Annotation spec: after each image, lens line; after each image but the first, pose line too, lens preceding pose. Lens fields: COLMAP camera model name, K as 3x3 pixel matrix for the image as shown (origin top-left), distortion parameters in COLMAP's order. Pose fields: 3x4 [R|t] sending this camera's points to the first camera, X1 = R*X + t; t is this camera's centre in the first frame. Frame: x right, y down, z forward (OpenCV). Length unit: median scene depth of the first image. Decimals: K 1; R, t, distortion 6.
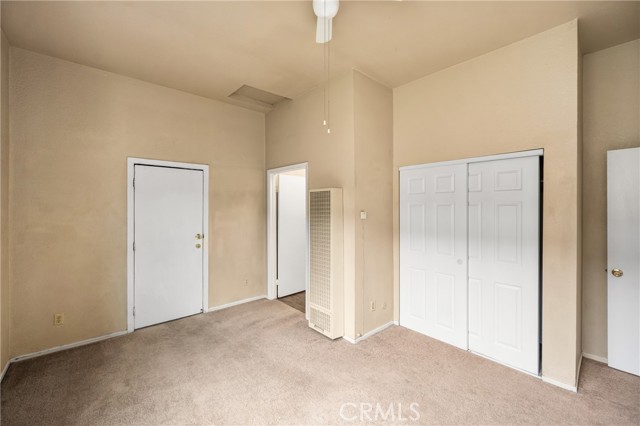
lens RADIAL K [[261.8, 0, 319.5], [0, 261.8, 207.5], [0, 0, 1]] dist [0.000634, 0.000068]
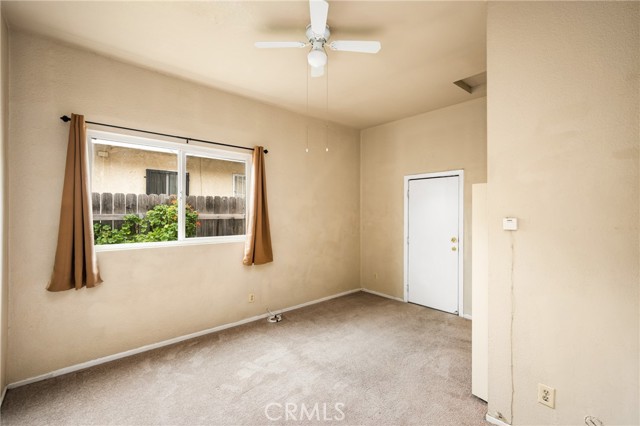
lens RADIAL K [[287.2, 0, 320.4], [0, 287.2, 209.6], [0, 0, 1]] dist [0.000301, -0.000047]
pose [[0.009528, -0.008856, -0.999915, 0.798332], [-0.005328, 0.999946, -0.008907, 0.004886], [0.999940, 0.005412, 0.009480, 0.539685]]
